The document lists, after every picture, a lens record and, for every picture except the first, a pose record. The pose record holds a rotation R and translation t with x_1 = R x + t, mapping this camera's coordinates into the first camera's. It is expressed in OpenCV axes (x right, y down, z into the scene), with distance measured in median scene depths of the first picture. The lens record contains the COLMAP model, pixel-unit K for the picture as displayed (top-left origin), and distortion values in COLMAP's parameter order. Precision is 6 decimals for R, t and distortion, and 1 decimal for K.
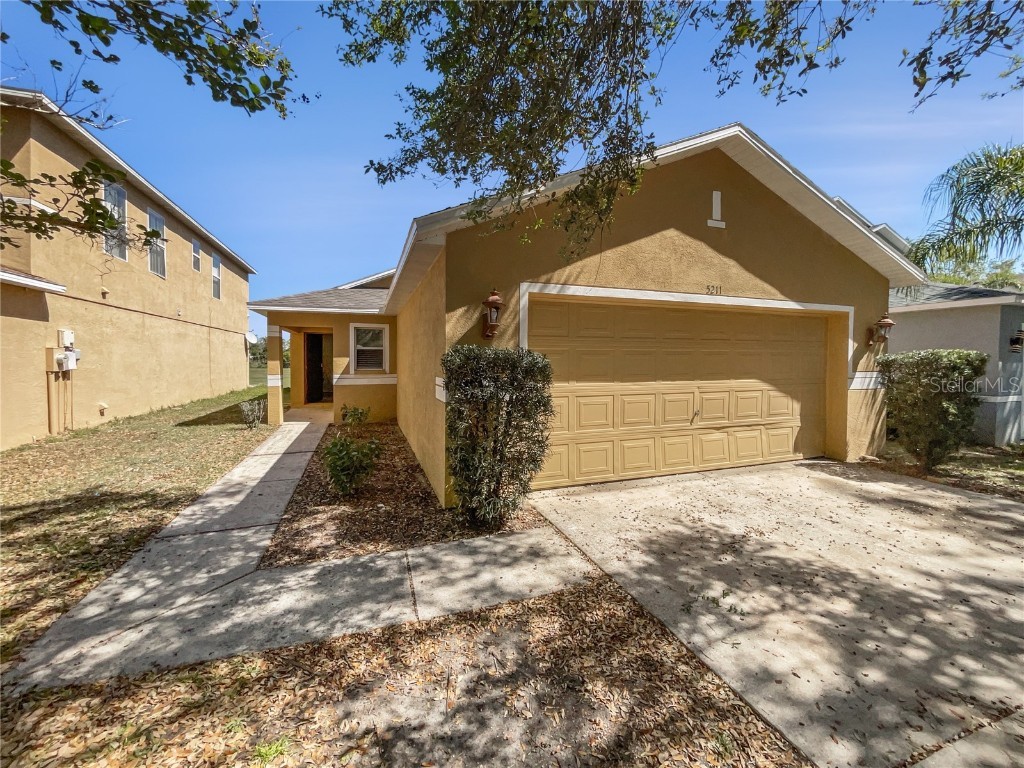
lens RADIAL K [[434.7, 0, 515.0], [0, 434.7, 373.9], [0, 0, 1]] dist [-0.002757, 0.001890]
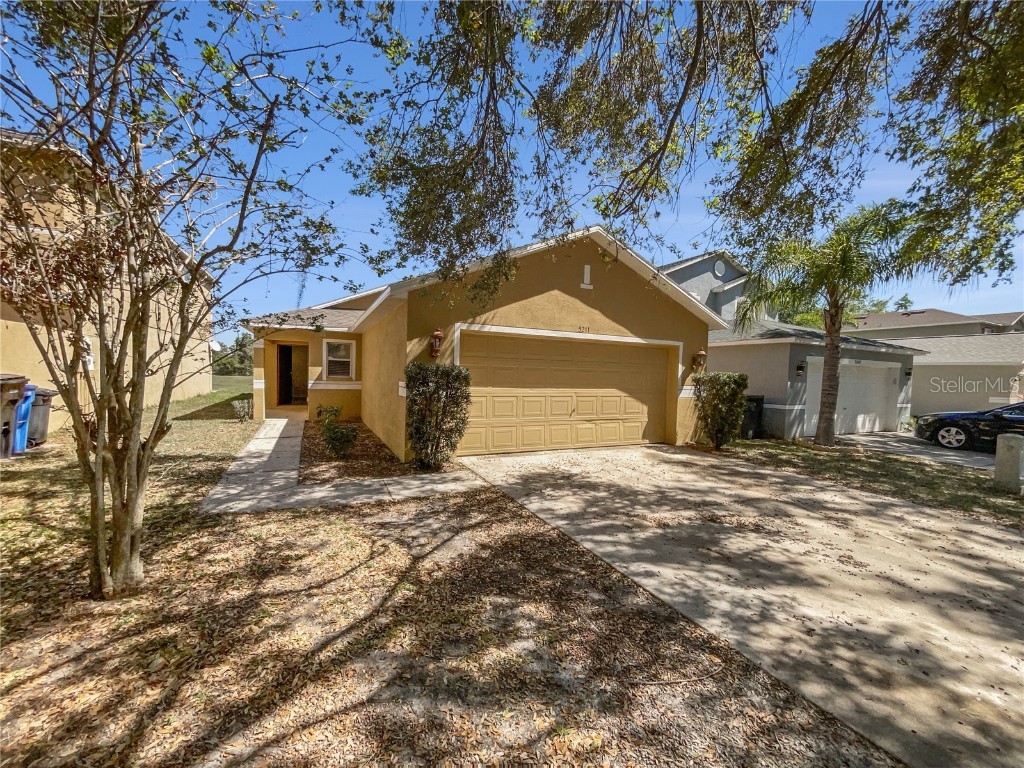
lens RADIAL K [[434.7, 0, 518.1], [0, 434.7, 402.2], [0, 0, 1]] dist [-0.002757, 0.001890]
pose [[0.993687, 0.018418, 0.110668, 0.071455], [-0.021969, 0.999279, 0.030955, 0.025680], [-0.110018, -0.033191, 0.993375, -0.610788]]
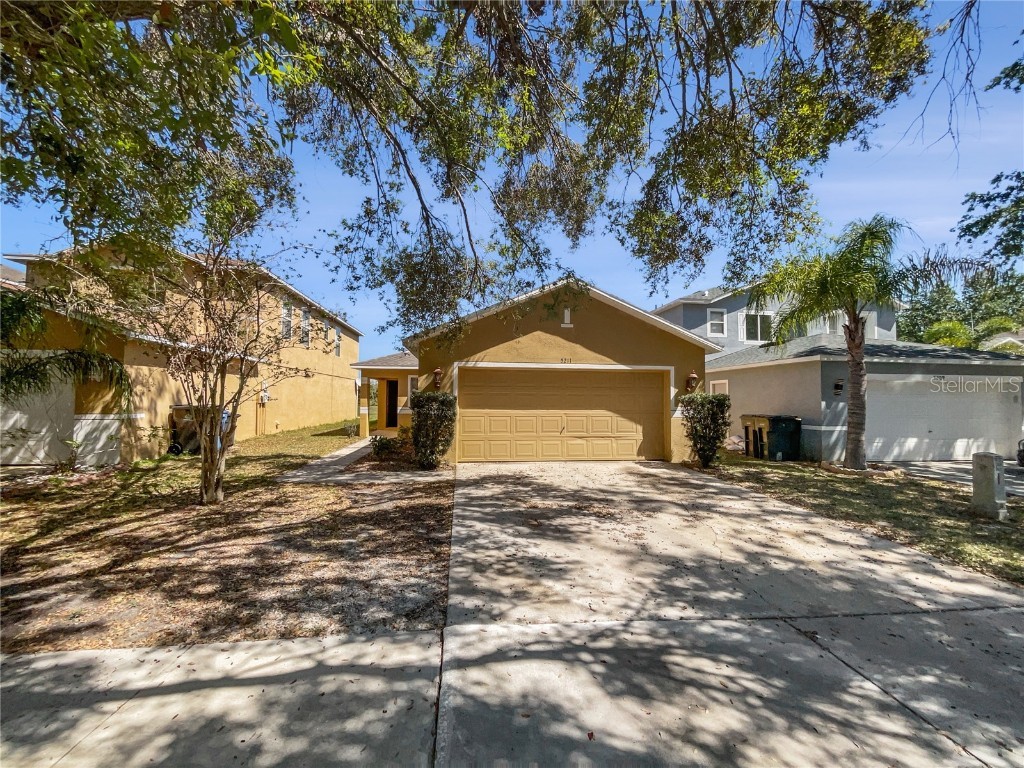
lens RADIAL K [[434.7, 0, 503.6], [0, 434.7, 388.3], [0, 0, 1]] dist [-0.002757, 0.001890]
pose [[0.970352, 0.000279, -0.241697, 0.773072], [-0.014844, 0.998180, -0.058444, 0.043431], [0.241241, 0.060299, 0.968590, -1.026761]]
